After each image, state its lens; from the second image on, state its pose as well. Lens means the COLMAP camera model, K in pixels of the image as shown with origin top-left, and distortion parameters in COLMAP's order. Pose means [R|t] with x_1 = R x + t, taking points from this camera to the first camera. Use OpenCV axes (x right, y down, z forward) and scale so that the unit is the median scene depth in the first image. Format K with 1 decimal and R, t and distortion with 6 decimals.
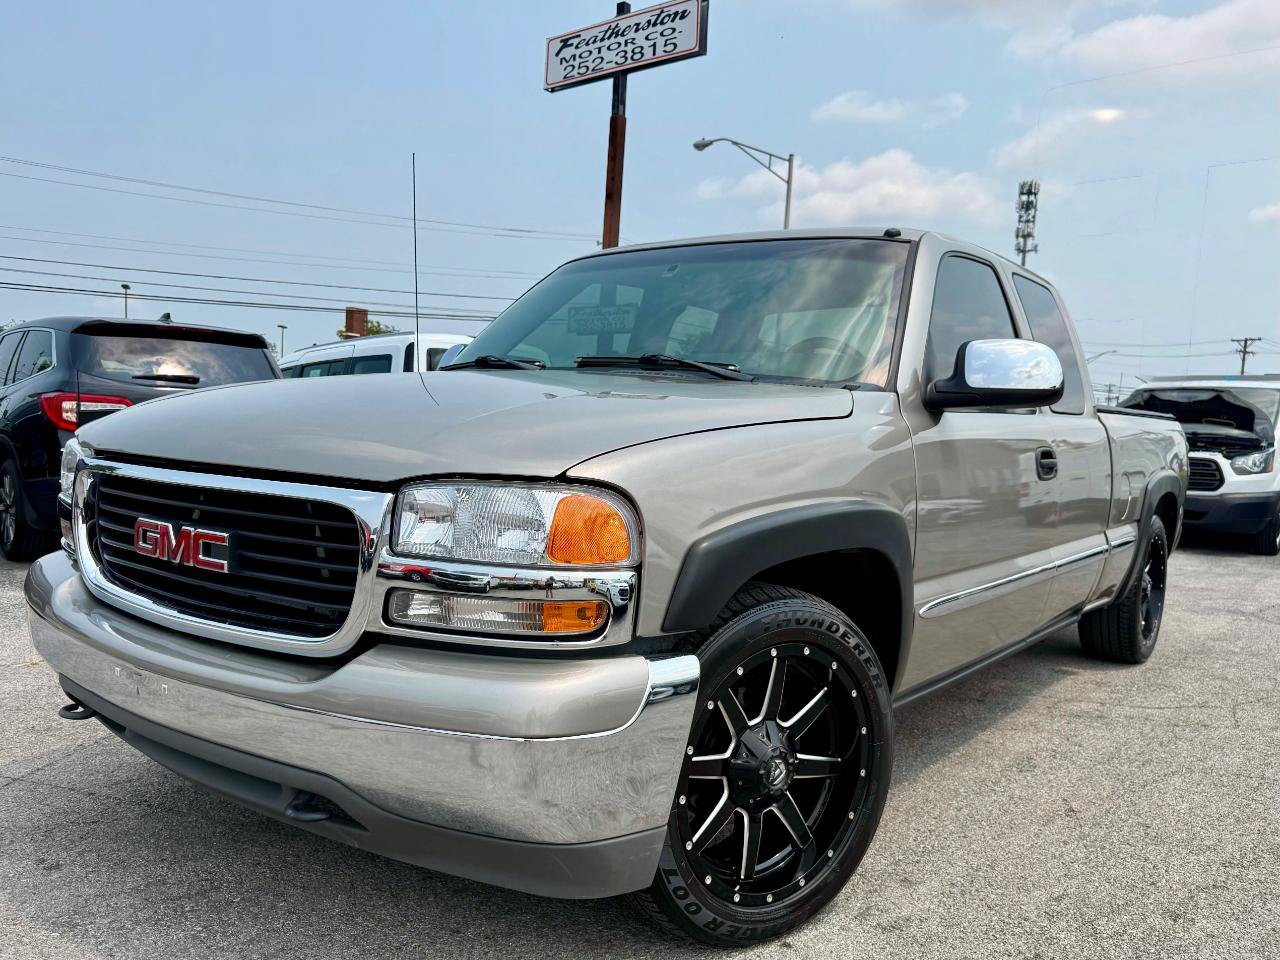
lens RADIAL K [[1054.3, 0, 634.2], [0, 1054.3, 515.9], [0, 0, 1]] dist [0.022228, -0.040919]
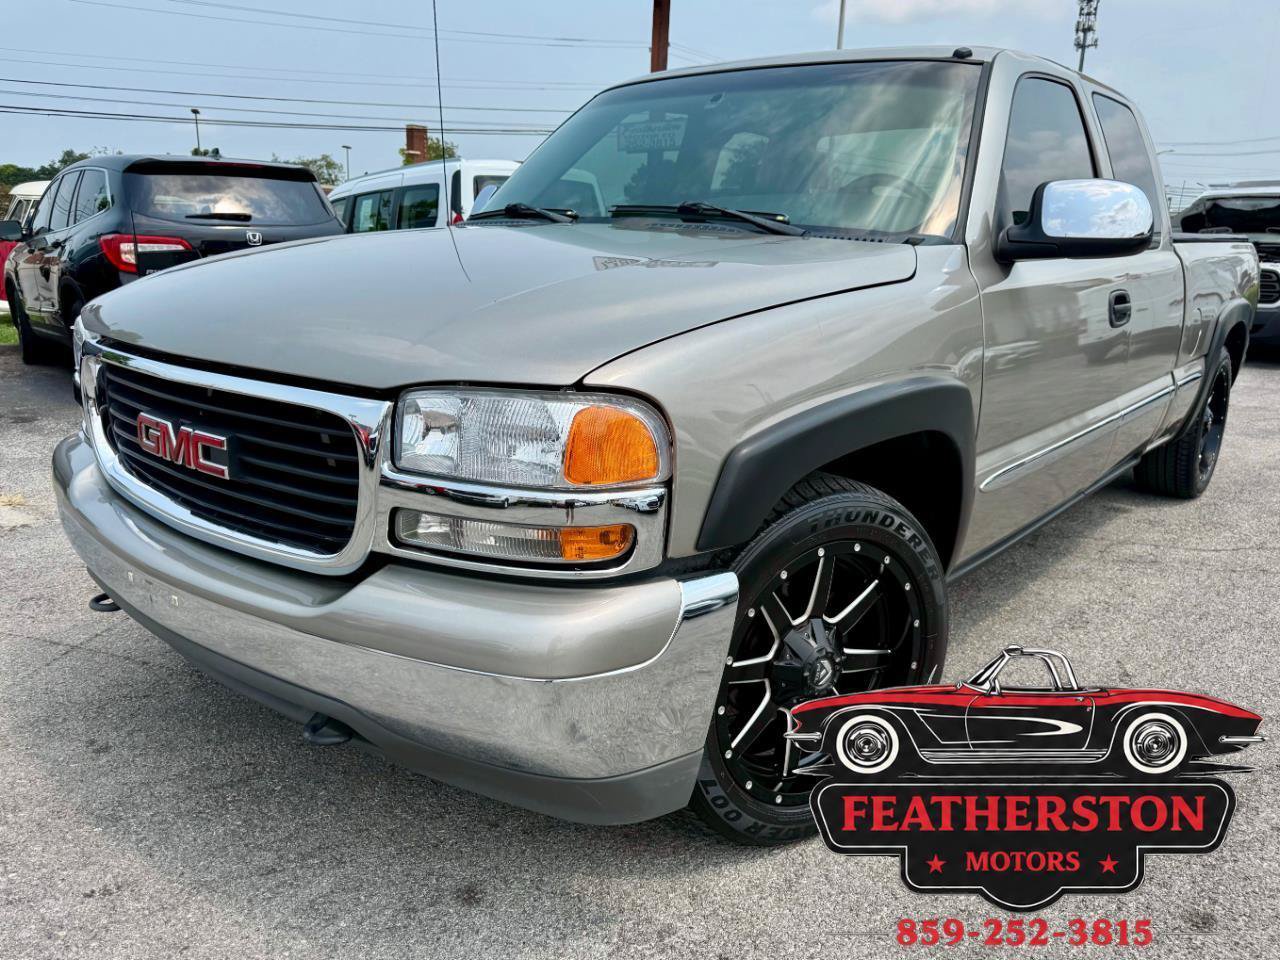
lens RADIAL K [[986.5, 0, 636.3], [0, 986.5, 493.5], [0, 0, 1]] dist [0.005114, -0.013718]
pose [[0.998459, -0.007797, -0.054950, 0.016623], [0.016980, 0.985525, 0.168680, -0.061484], [0.052839, -0.169353, 0.984138, 0.136108]]
